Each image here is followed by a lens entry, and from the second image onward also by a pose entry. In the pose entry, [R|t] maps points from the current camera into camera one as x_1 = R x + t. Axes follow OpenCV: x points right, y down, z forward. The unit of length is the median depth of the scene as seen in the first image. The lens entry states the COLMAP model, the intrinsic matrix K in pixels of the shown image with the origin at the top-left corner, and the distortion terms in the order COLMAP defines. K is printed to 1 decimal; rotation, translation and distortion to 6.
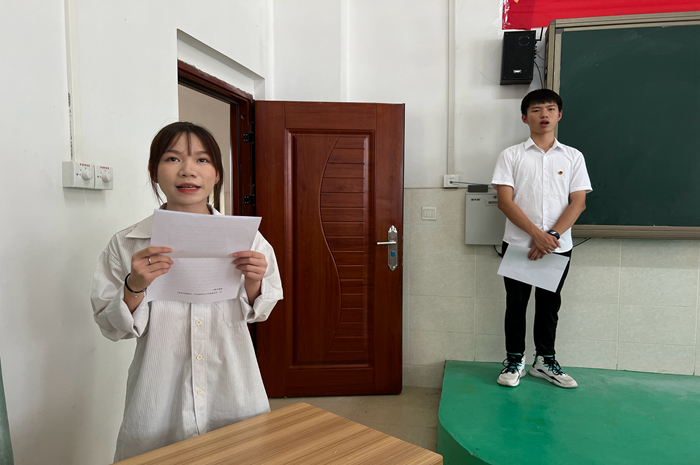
lens RADIAL K [[527.2, 0, 349.7], [0, 527.2, 229.3], [0, 0, 1]] dist [0.025922, -0.047174]
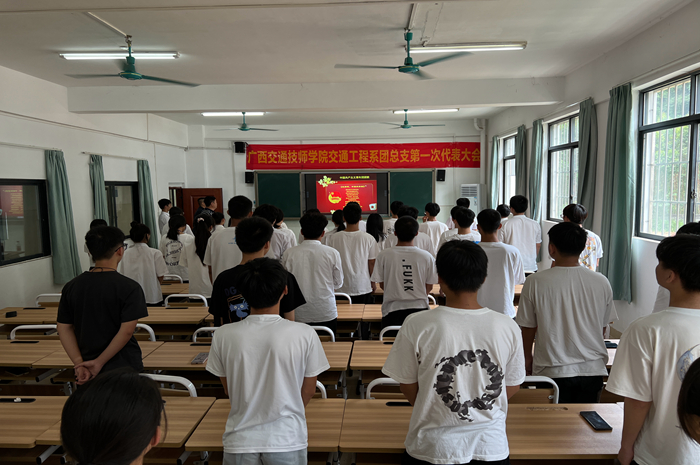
lens RADIAL K [[527.2, 0, 362.6], [0, 527.2, 256.8], [0, 0, 1]] dist [0.025922, -0.047174]
pose [[0.977023, -0.037400, 0.209827, 0.286392], [0.026712, 0.998208, 0.053545, 0.092973], [-0.211454, -0.046710, 0.976271, -3.148880]]
